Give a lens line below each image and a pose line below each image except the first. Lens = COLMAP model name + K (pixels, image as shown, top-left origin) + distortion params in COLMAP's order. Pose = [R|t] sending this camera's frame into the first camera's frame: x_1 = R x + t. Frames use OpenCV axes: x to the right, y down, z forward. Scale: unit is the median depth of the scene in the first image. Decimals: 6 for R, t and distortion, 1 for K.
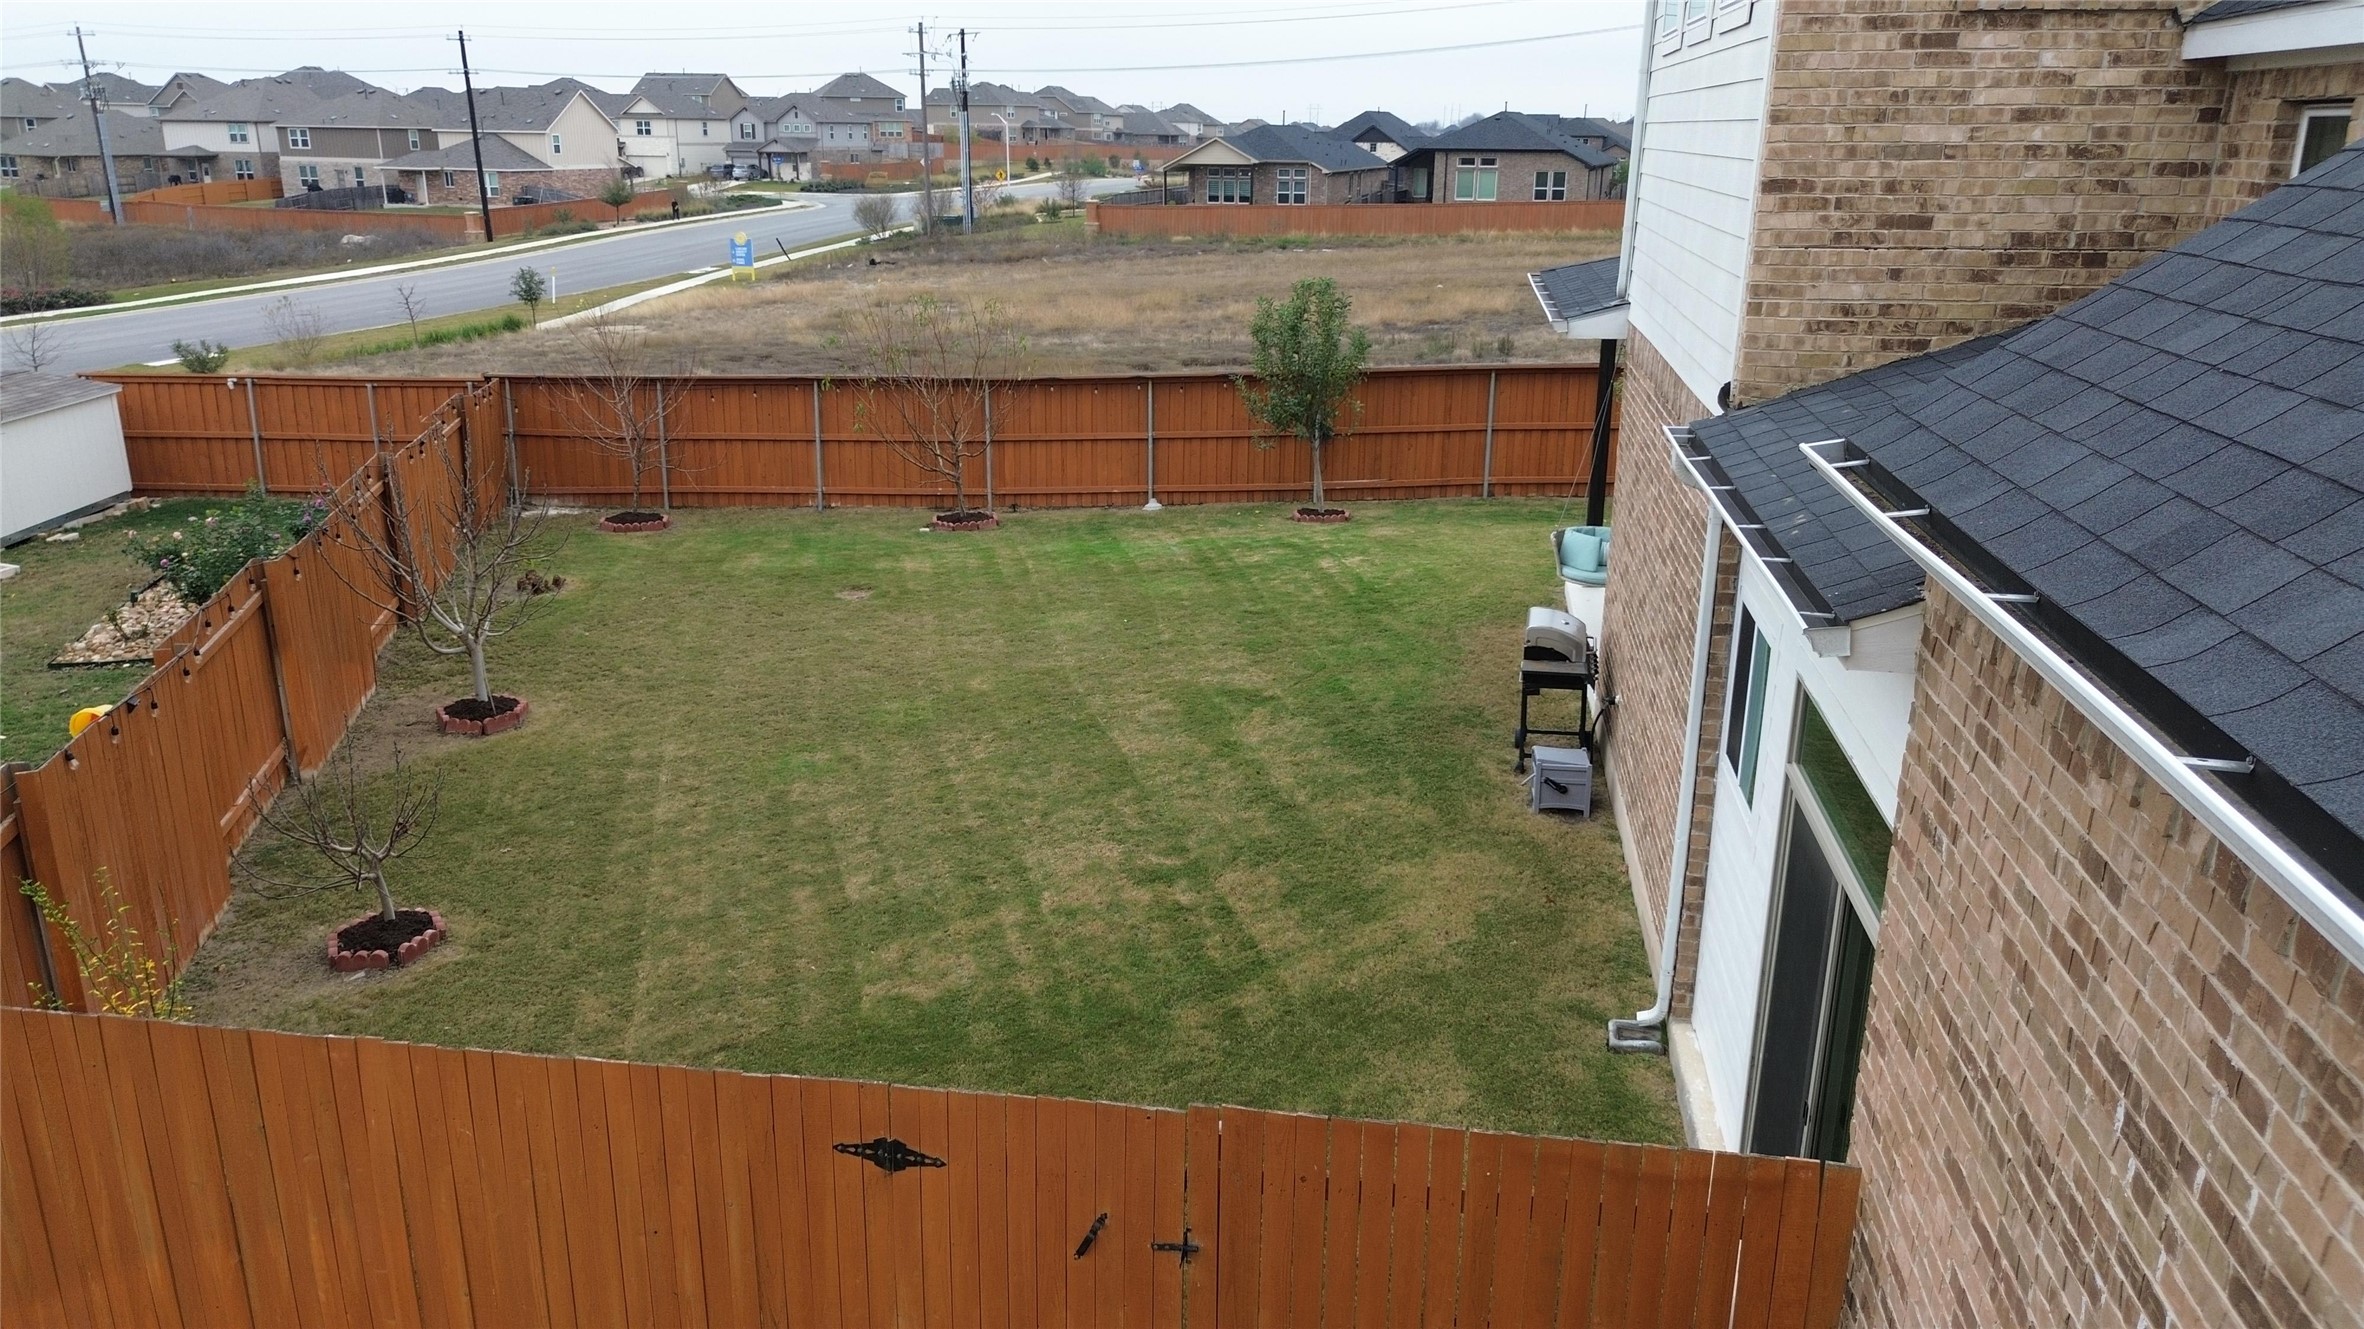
lens RADIAL K [[1665.9, 0, 1177.6], [0, 1665.9, 684.8], [0, 0, 1]] dist [0.054388, -0.051837]
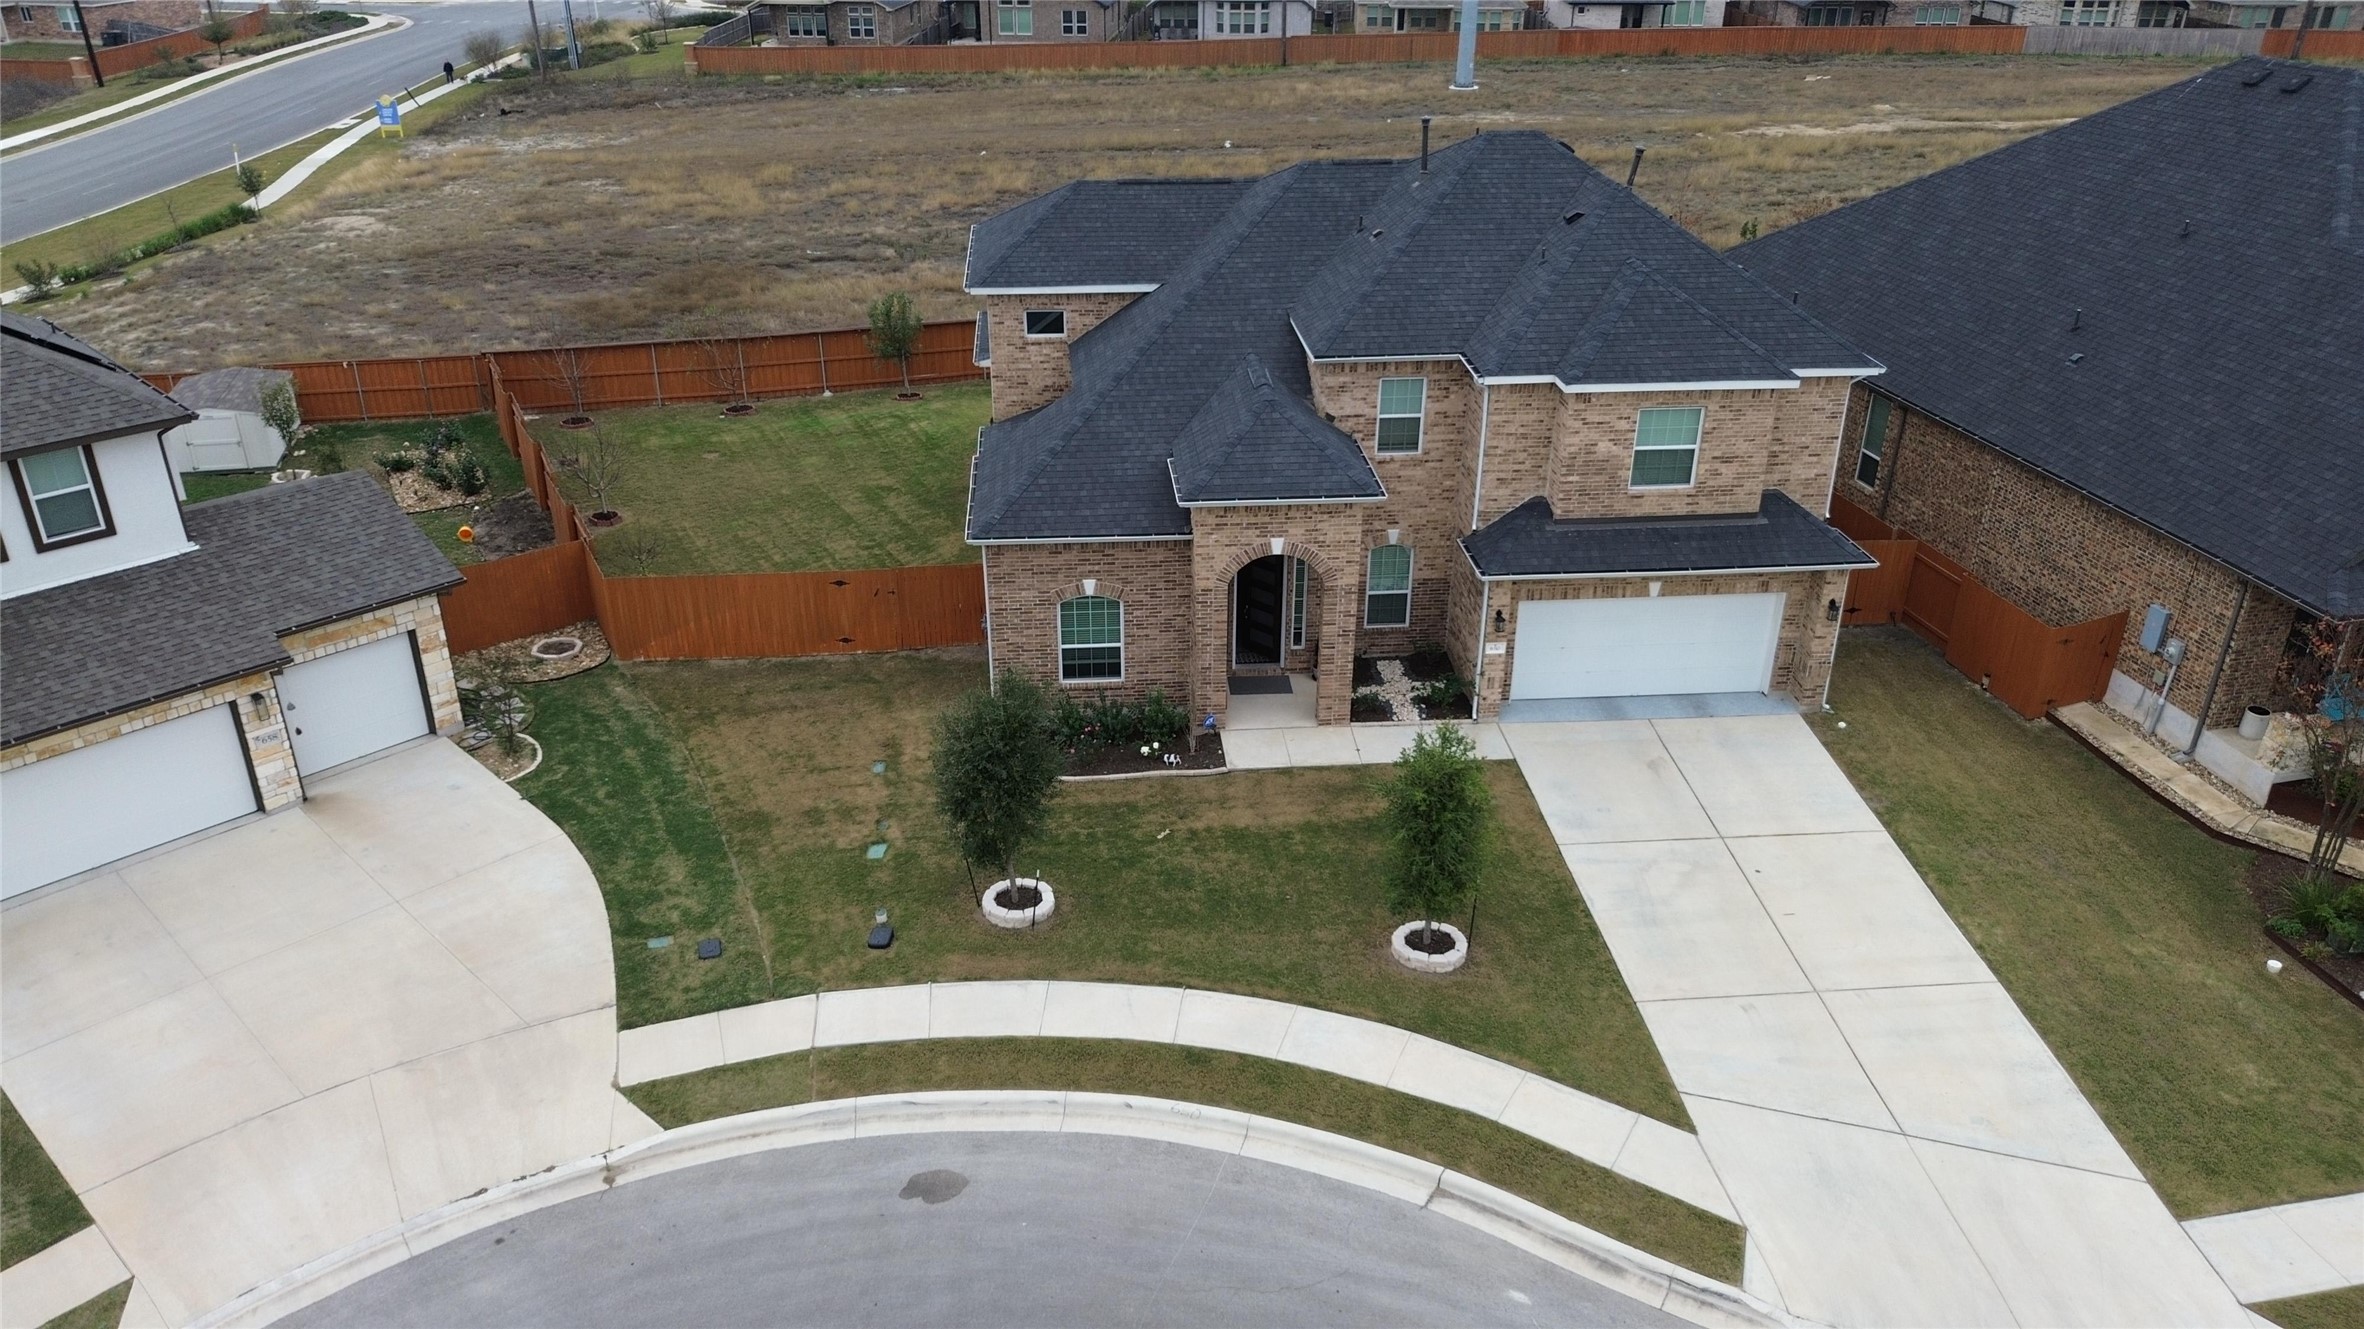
lens RADIAL K [[1665.9, 0, 1173.0], [0, 1665.9, 675.8], [0, 0, 1]] dist [0.054388, -0.051837]
pose [[0.971976, -0.109173, 0.208192, -0.092290], [0.077468, 0.984904, 0.154800, -0.067344], [-0.221949, -0.134334, 0.965760, -1.562894]]
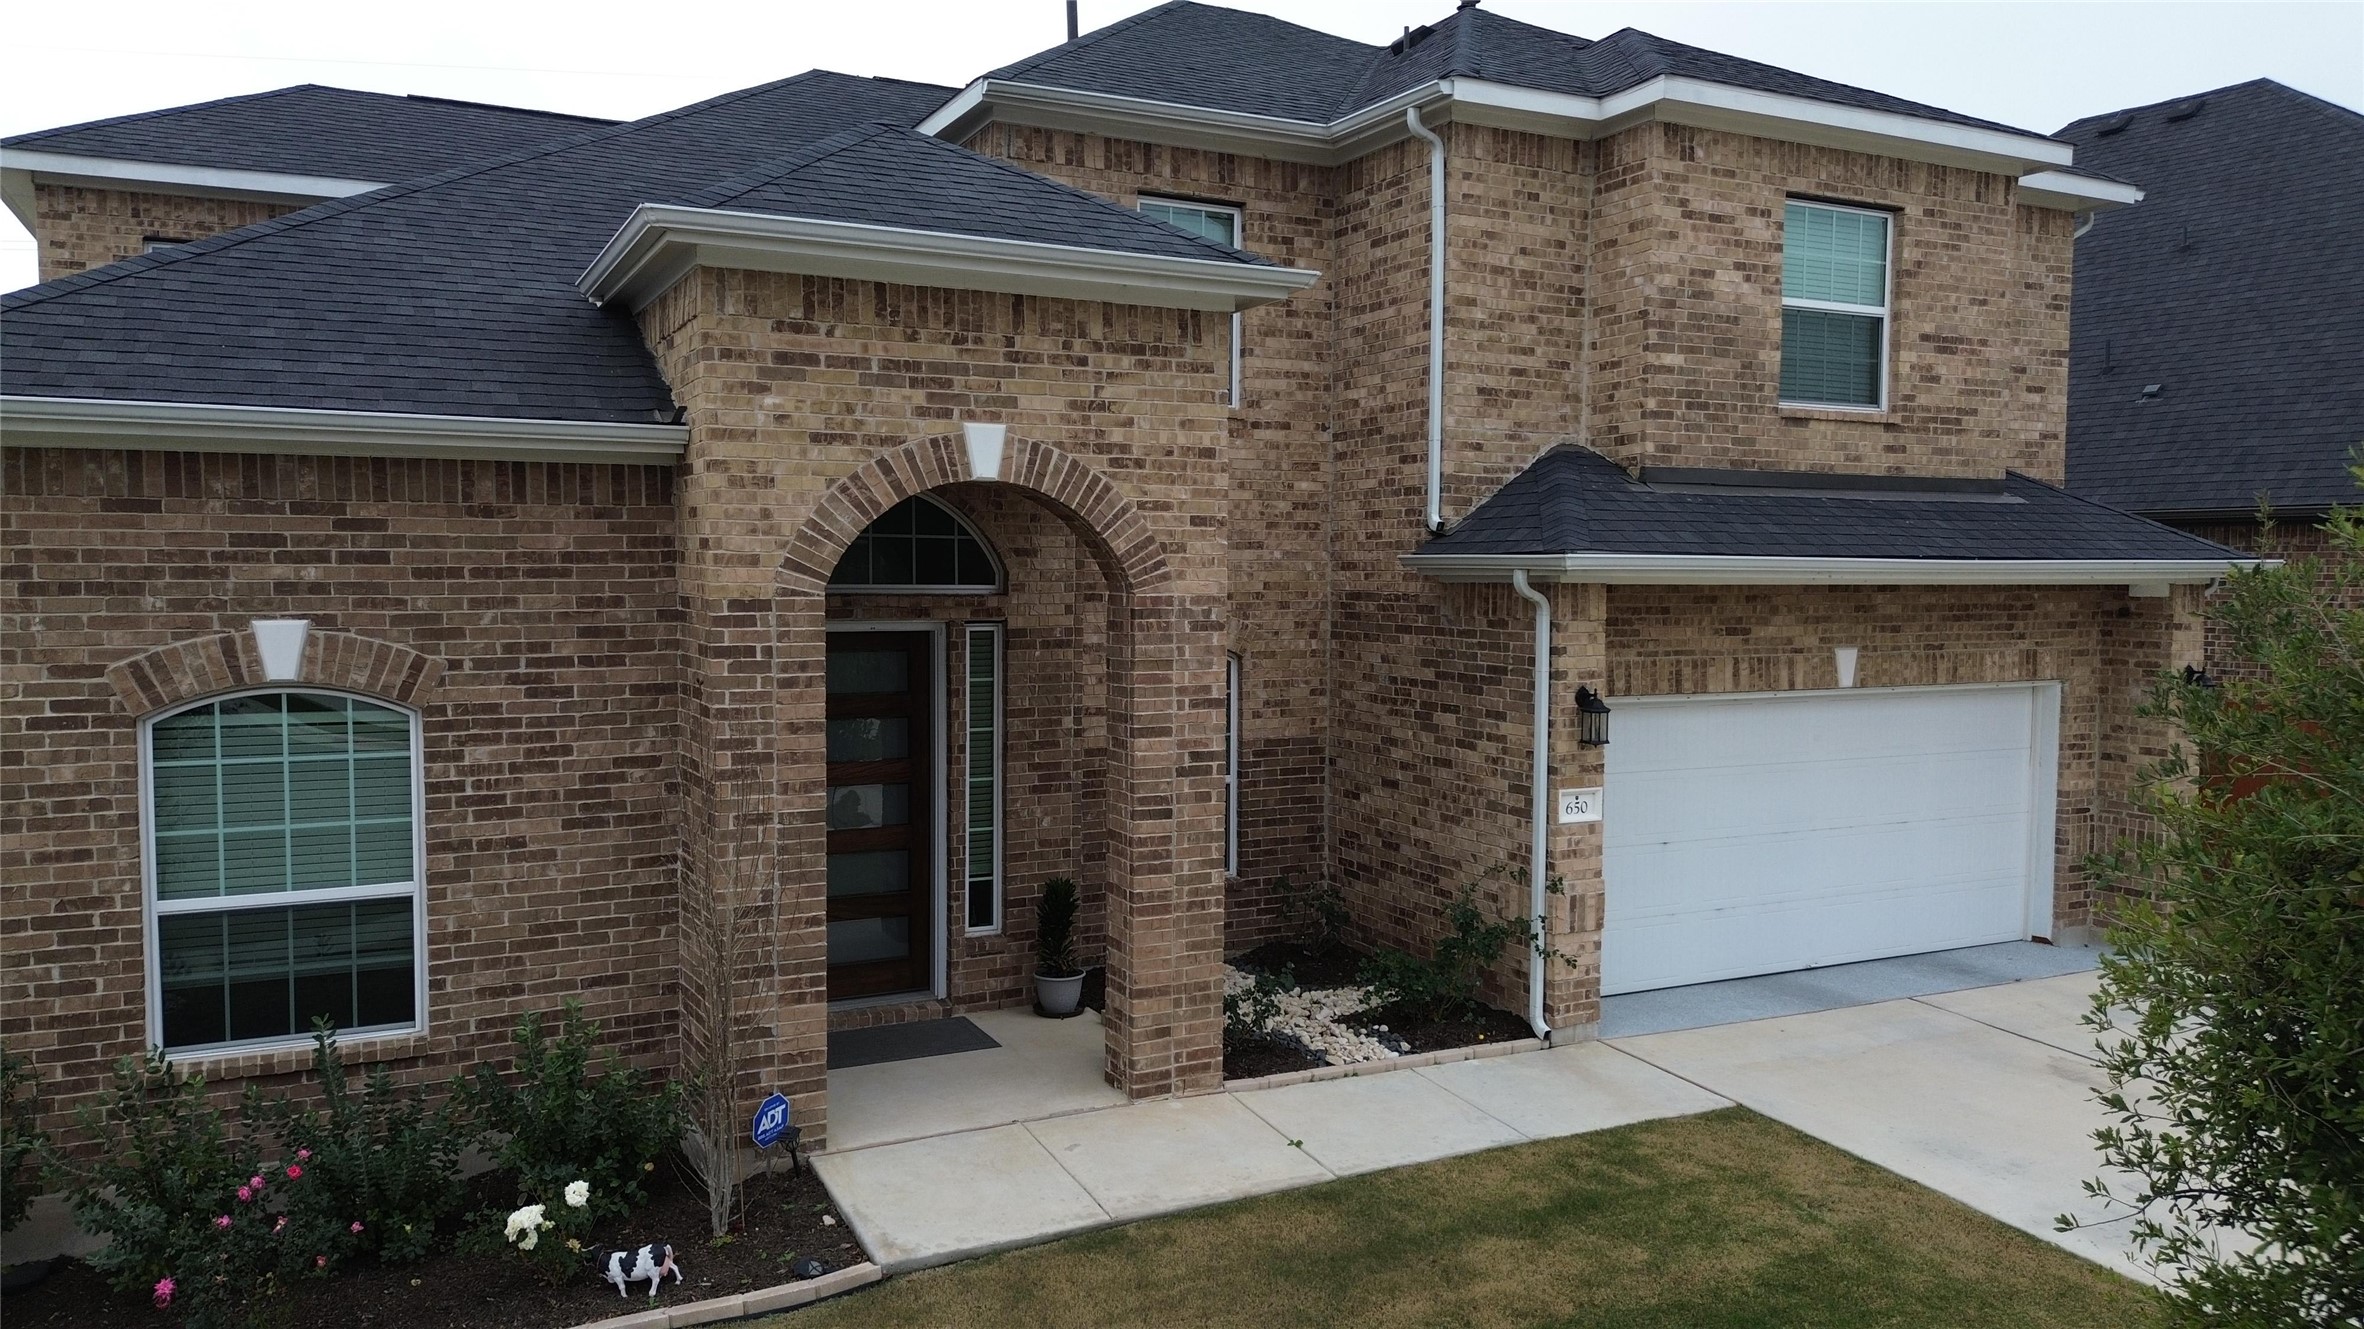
lens RADIAL K [[1665.9, 0, 1182.4], [0, 1665.9, 665.6], [0, 0, 1]] dist [0.054388, -0.051837]
pose [[0.809068, -0.033854, 0.586740, 0.111032], [0.185143, 0.962190, -0.199779, 0.231619], [-0.557792, 0.270265, 0.784745, -0.423678]]
